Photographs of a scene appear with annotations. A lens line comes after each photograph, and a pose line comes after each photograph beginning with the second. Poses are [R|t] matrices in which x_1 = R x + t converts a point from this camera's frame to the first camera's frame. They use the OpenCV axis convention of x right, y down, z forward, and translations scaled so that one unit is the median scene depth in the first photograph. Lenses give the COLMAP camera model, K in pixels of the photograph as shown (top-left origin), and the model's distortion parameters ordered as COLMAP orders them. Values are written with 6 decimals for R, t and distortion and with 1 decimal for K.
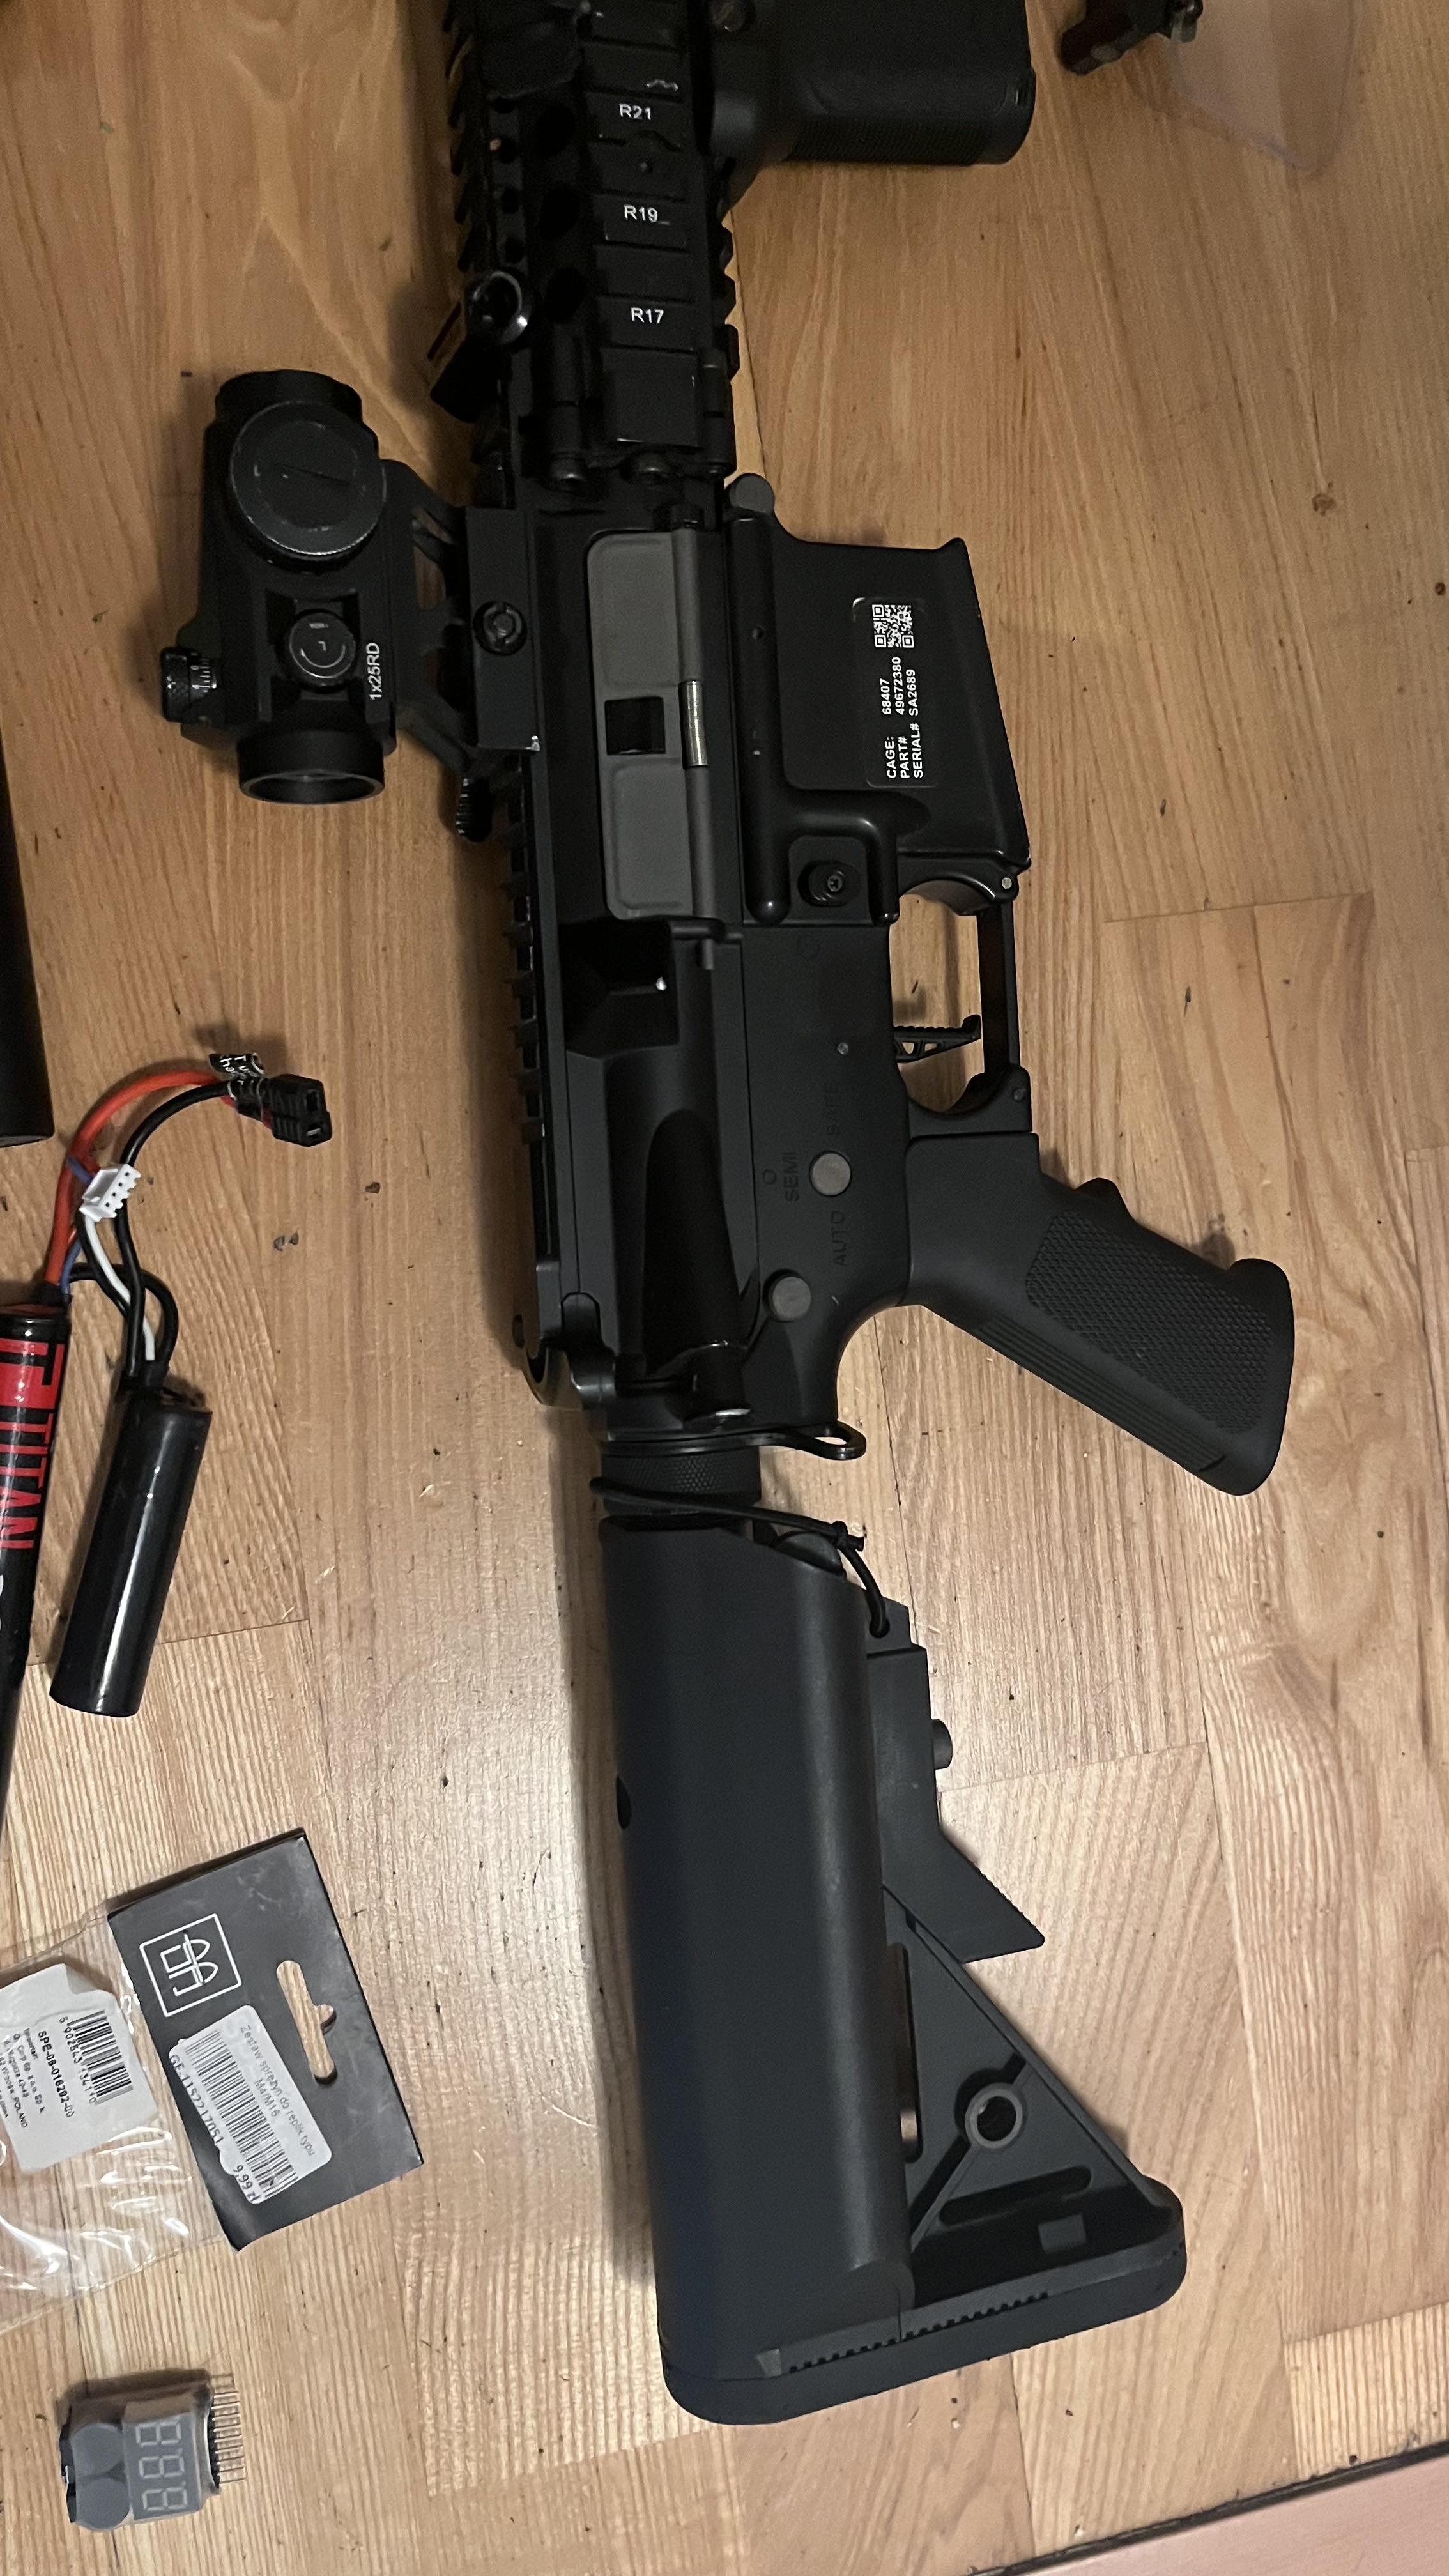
lens RADIAL K [[2043.4, 0, 724.5], [0, 2043.4, 1288.0], [0, 0, 1]] dist [0.043731, -0.096479]
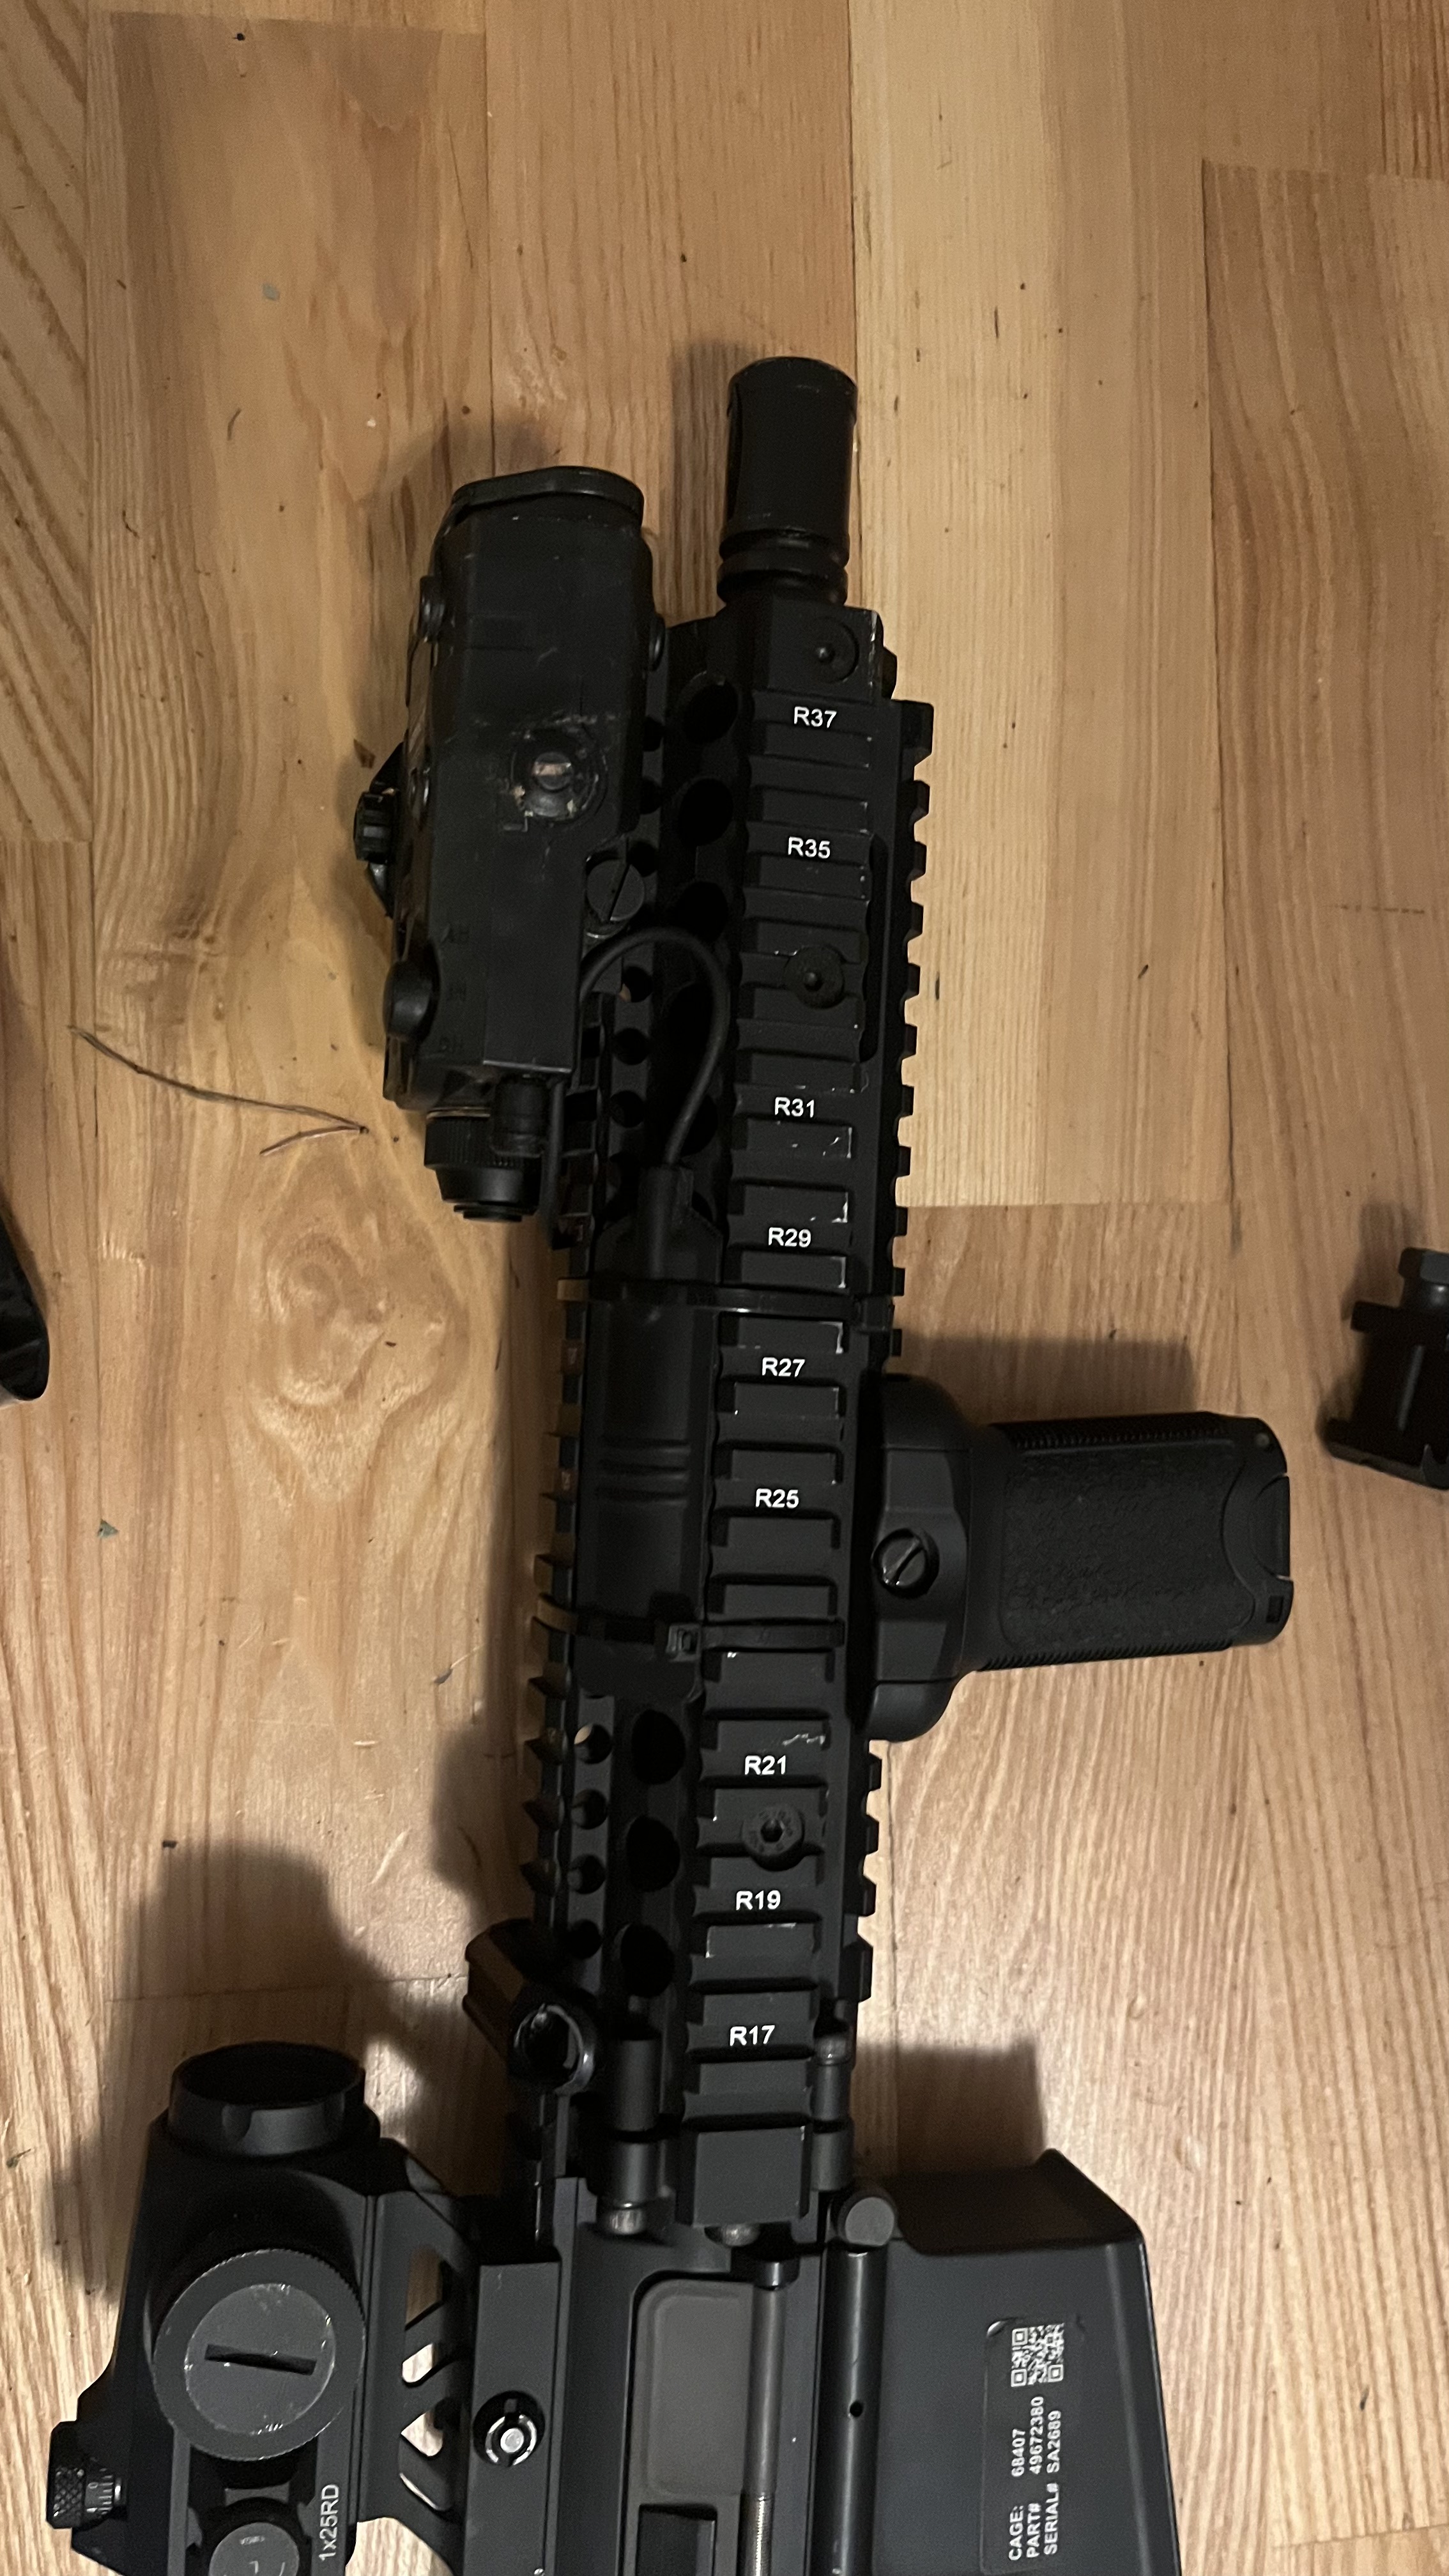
lens RADIAL K [[2043.4, 0, 724.5], [0, 2043.4, 1288.0], [0, 0, 1]] dist [0.043731, -0.096479]
pose [[0.992698, 0.110966, -0.047292, -0.038115], [-0.113874, 0.991430, -0.064024, -0.625140], [0.039782, 0.068942, 0.996827, 0.210985]]
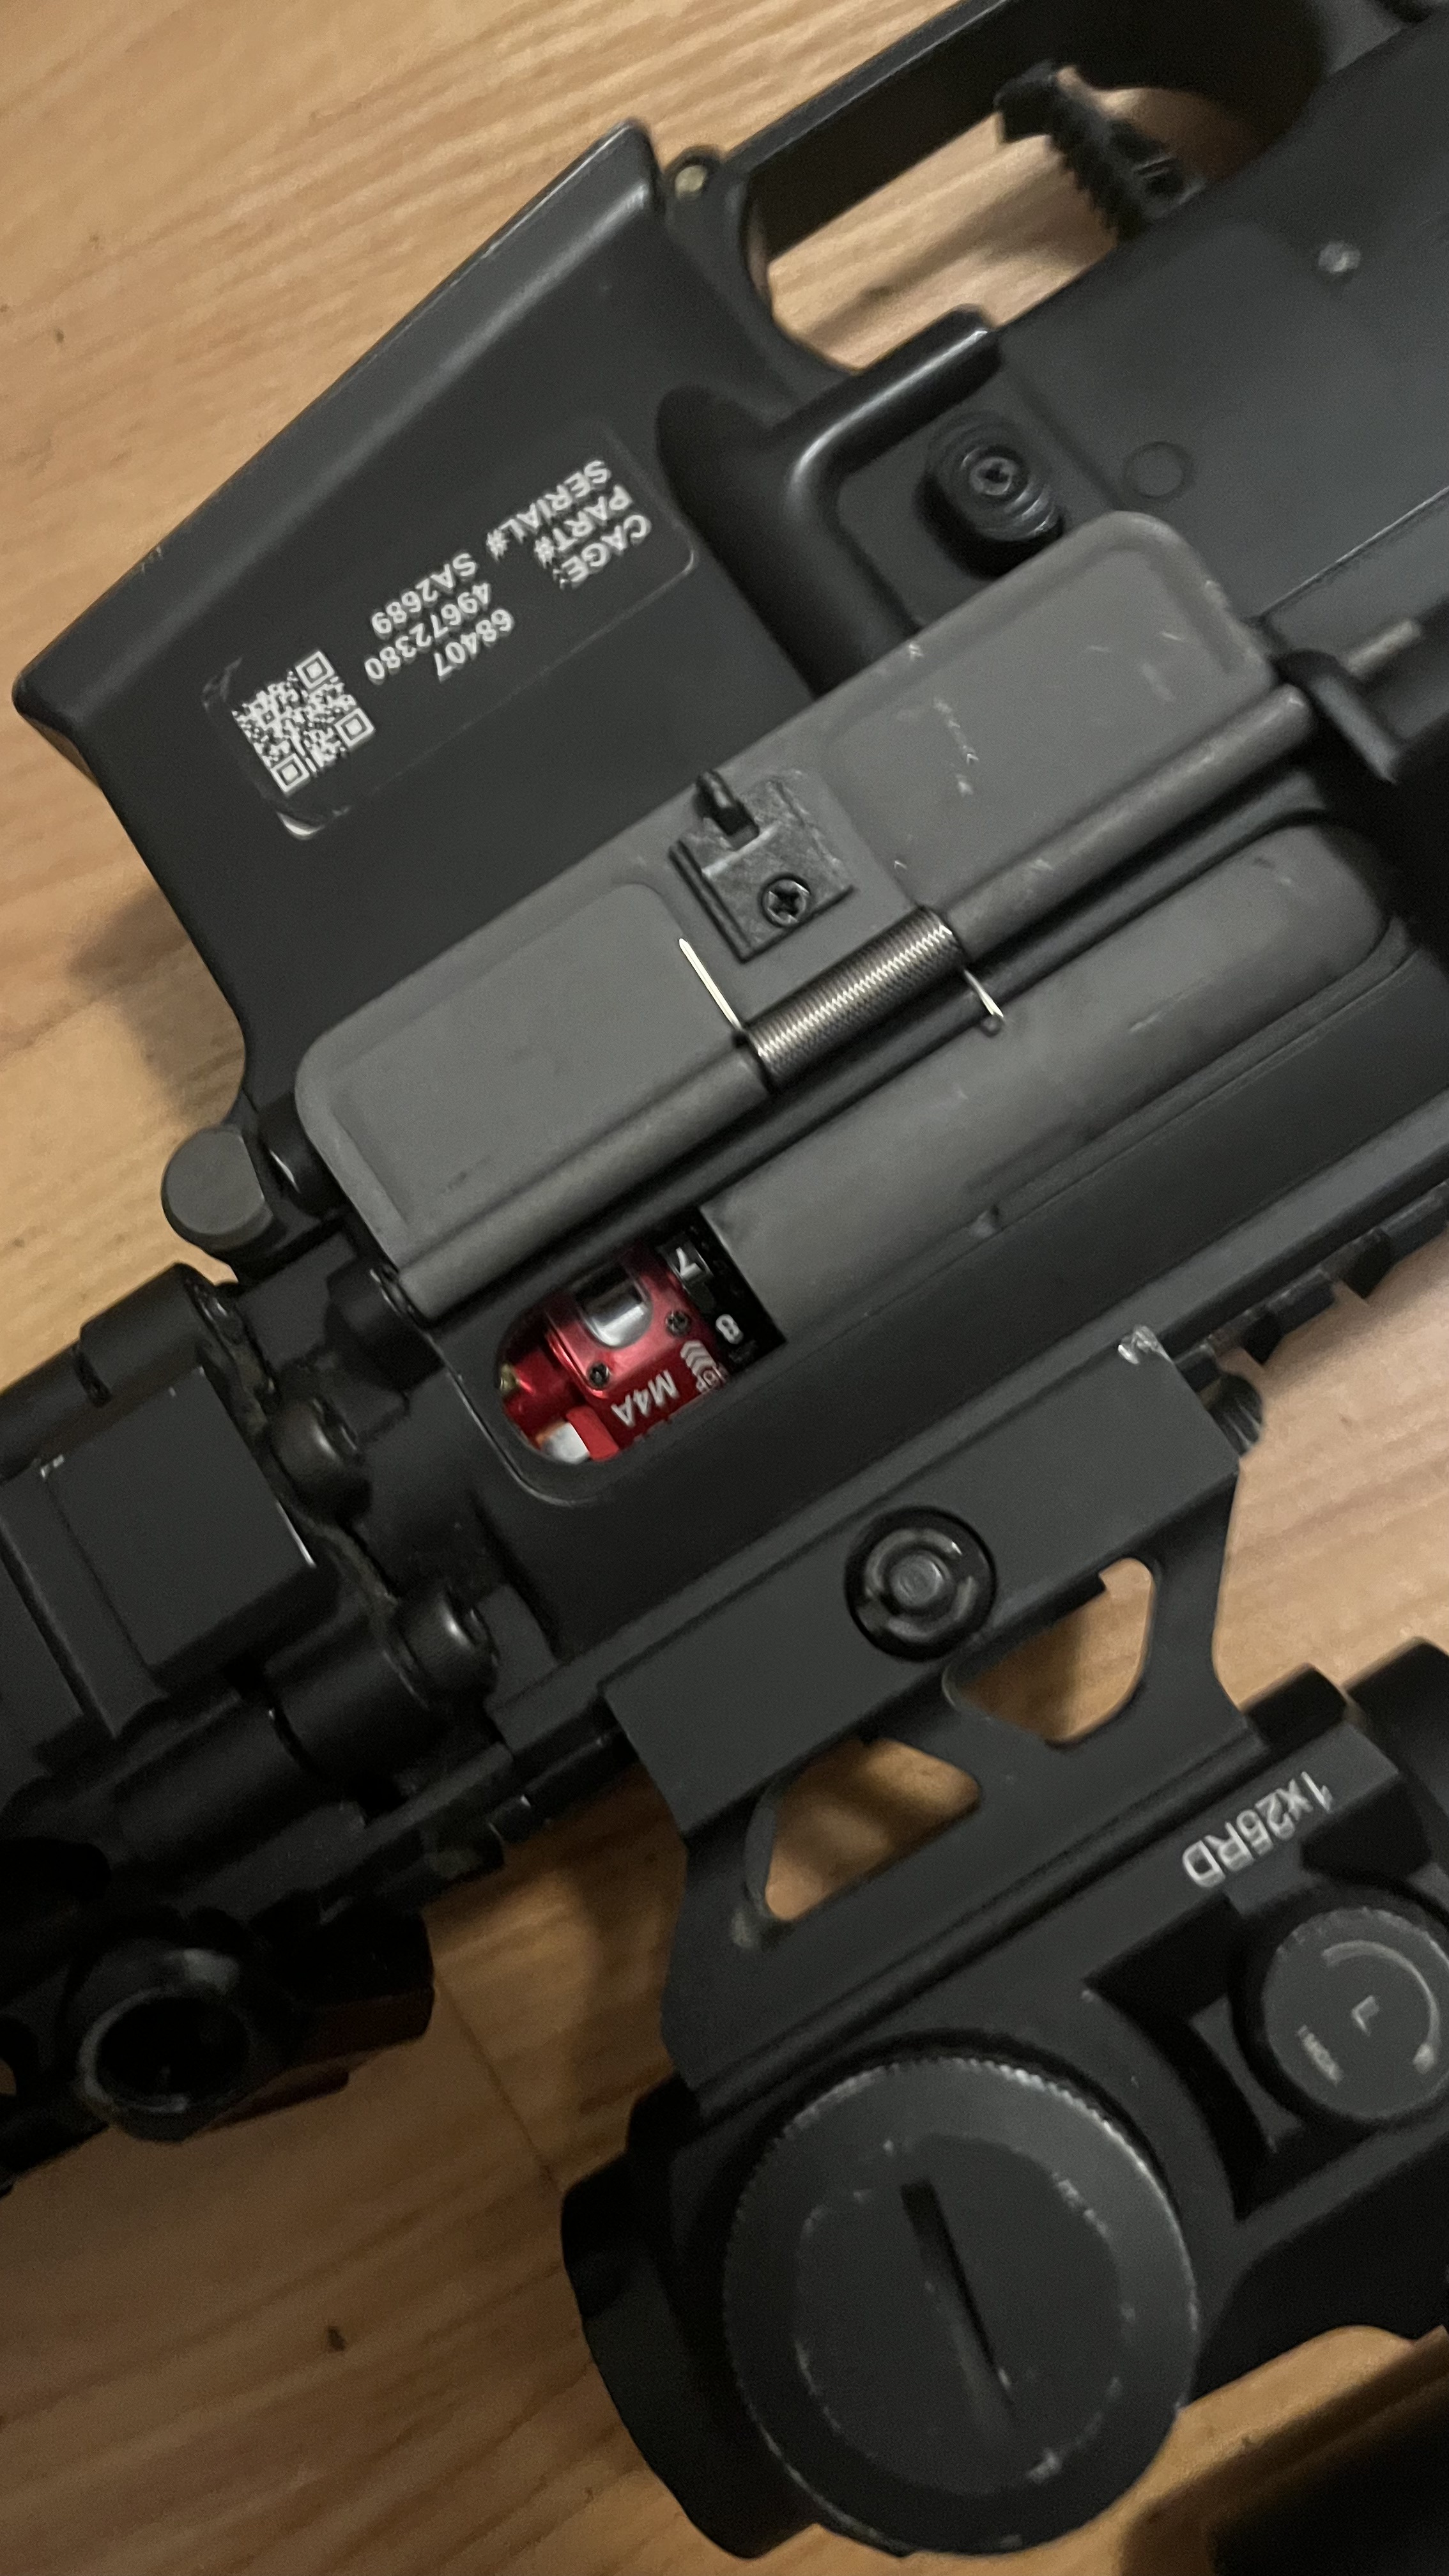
lens RADIAL K [[2135.7, 0, 744.8], [0, 2135.7, 1282.4], [0, 0, 1]] dist [0.027244, -0.081962]
pose [[-0.499644, -0.862632, -0.078874, -0.017060], [0.866171, -0.498605, -0.033782, -0.279230], [-0.010185, -0.085197, 0.996312, 0.570807]]
